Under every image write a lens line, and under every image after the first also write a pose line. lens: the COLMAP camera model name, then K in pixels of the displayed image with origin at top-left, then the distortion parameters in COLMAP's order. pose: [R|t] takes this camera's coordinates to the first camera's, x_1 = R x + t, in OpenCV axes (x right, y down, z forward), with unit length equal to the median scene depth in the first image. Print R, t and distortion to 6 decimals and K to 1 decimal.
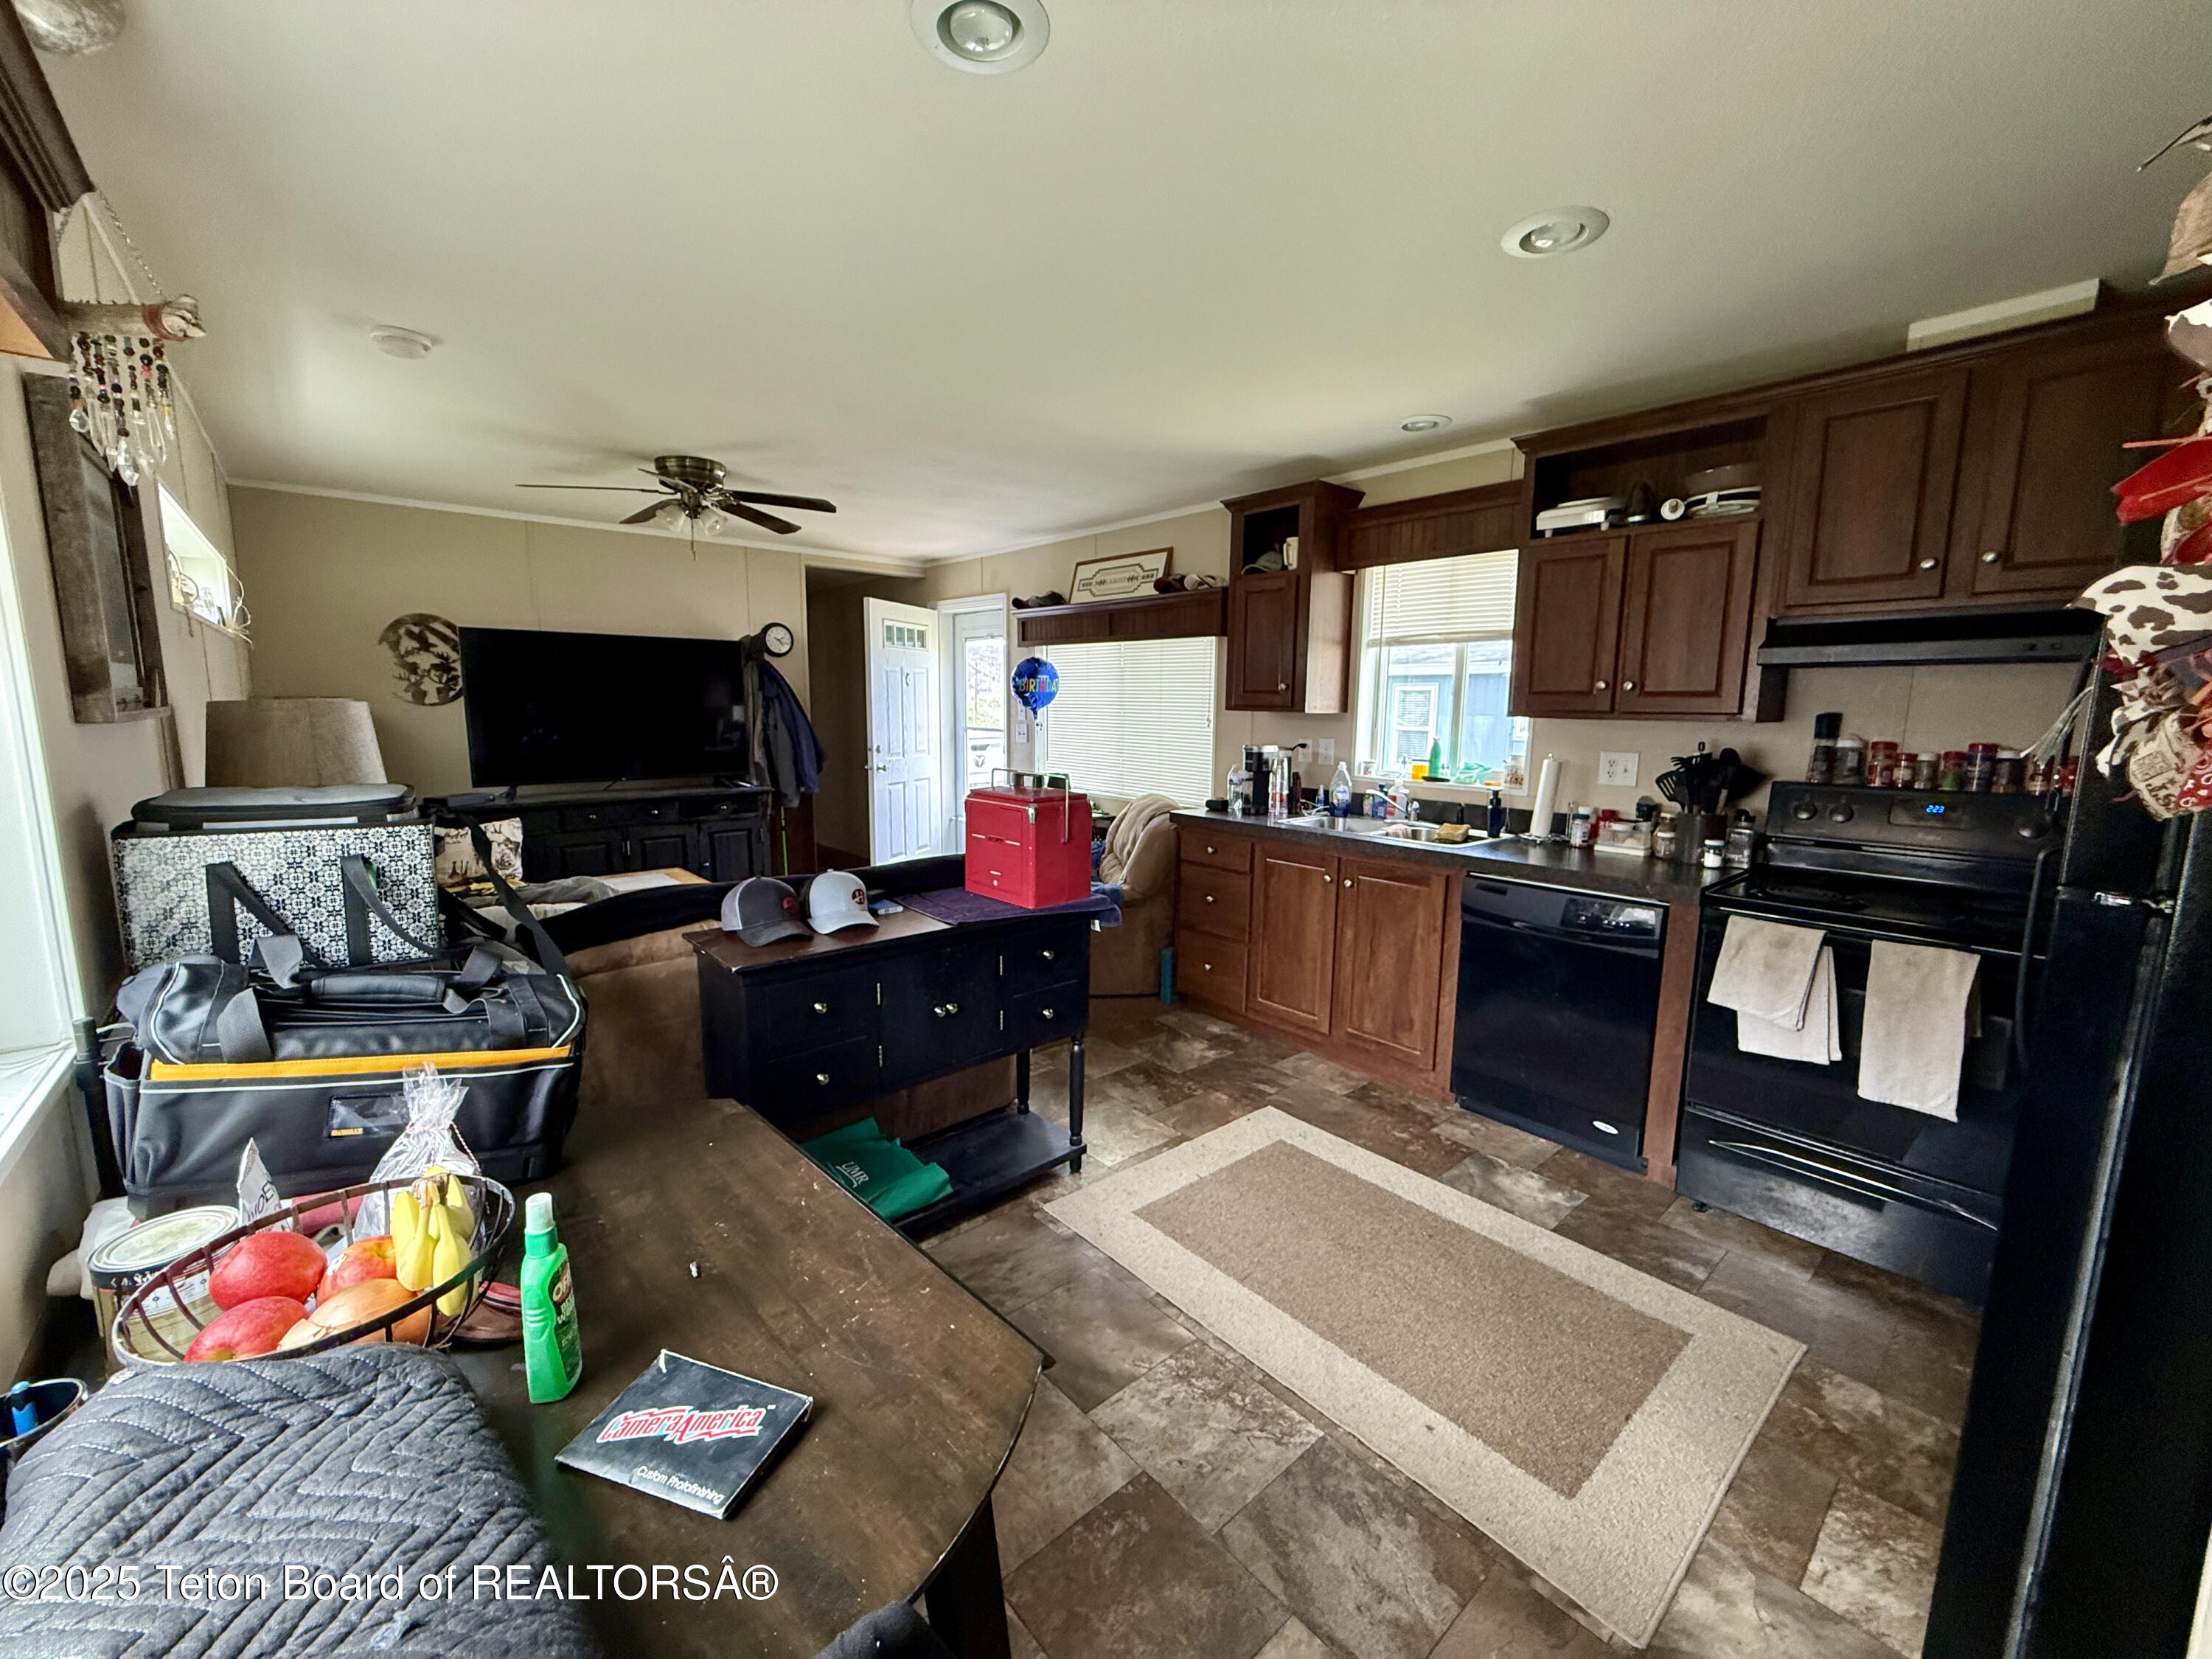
lens RADIAL K [[885.1, 0, 1105.6], [0, 885.1, 827.9], [0, 0, 1]] dist [-0.002244, -0.000615]
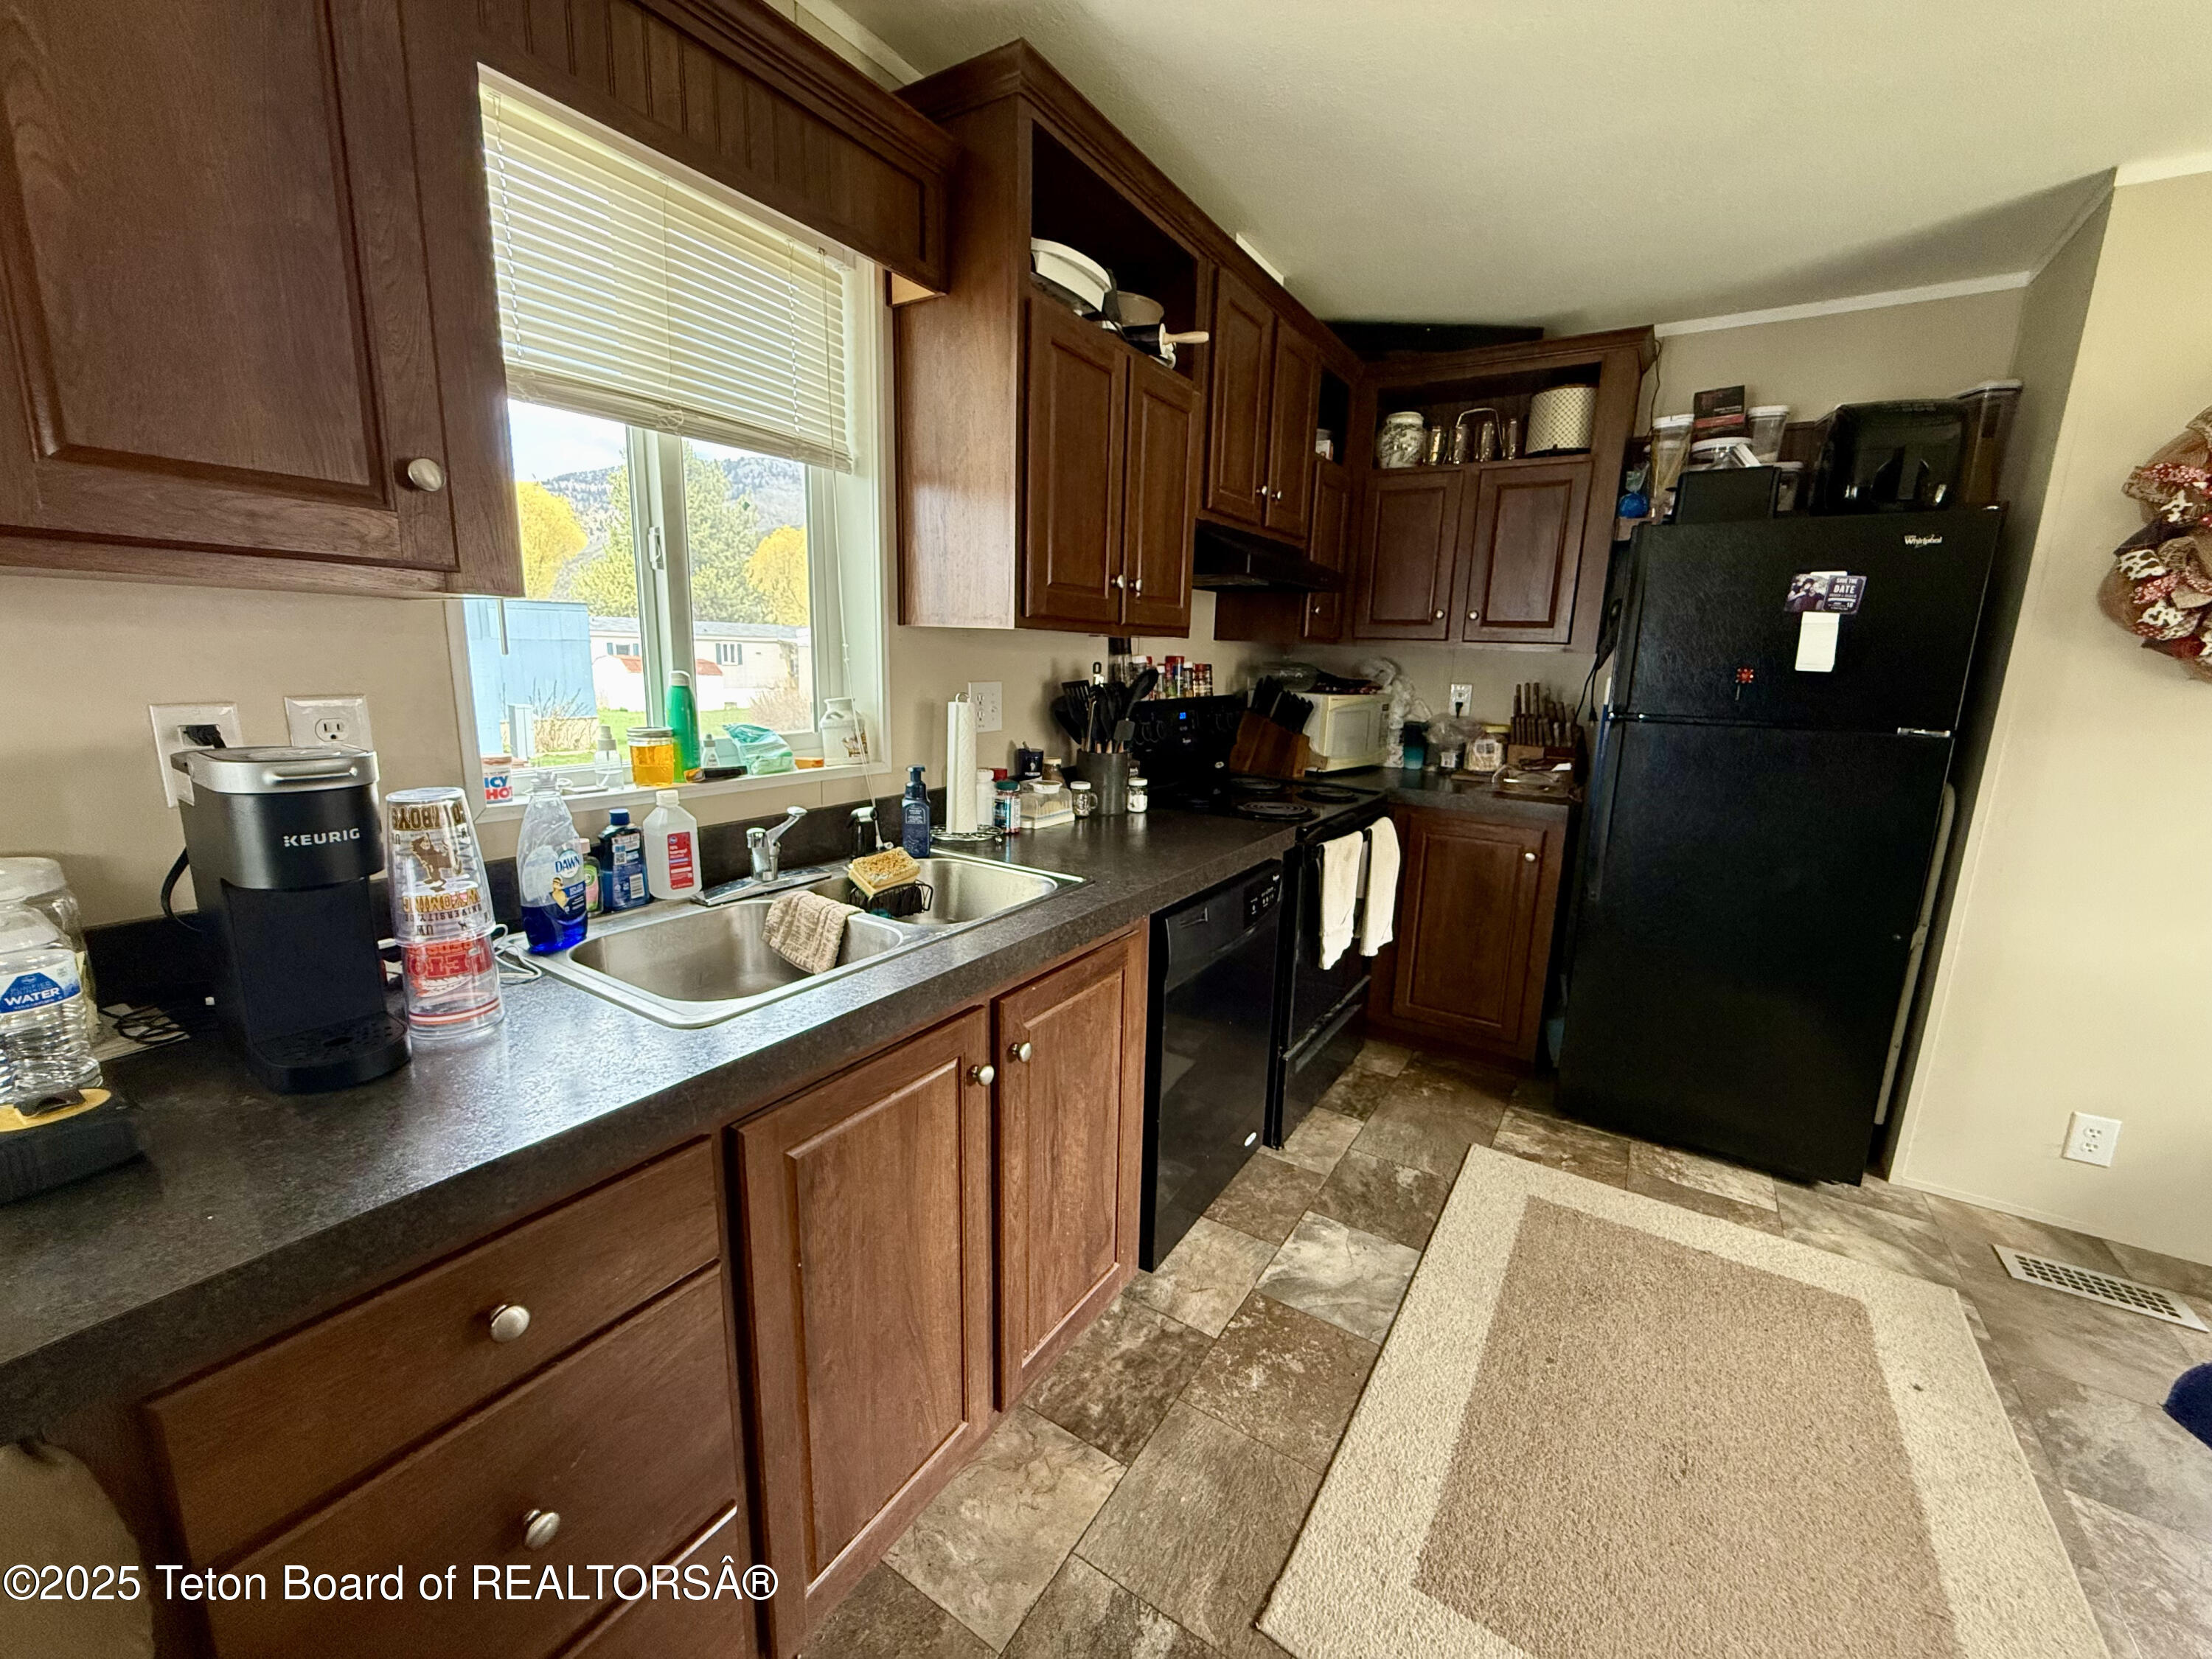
lens RADIAL K [[885.1, 0, 1097.9], [0, 885.1, 826.2], [0, 0, 1]] dist [-0.002244, -0.000615]
pose [[-0.280203, -0.232751, 0.931296, -0.089143], [0.081020, 0.960965, 0.264543, -0.157331], [-0.956516, 0.149579, -0.250408, 1.164493]]
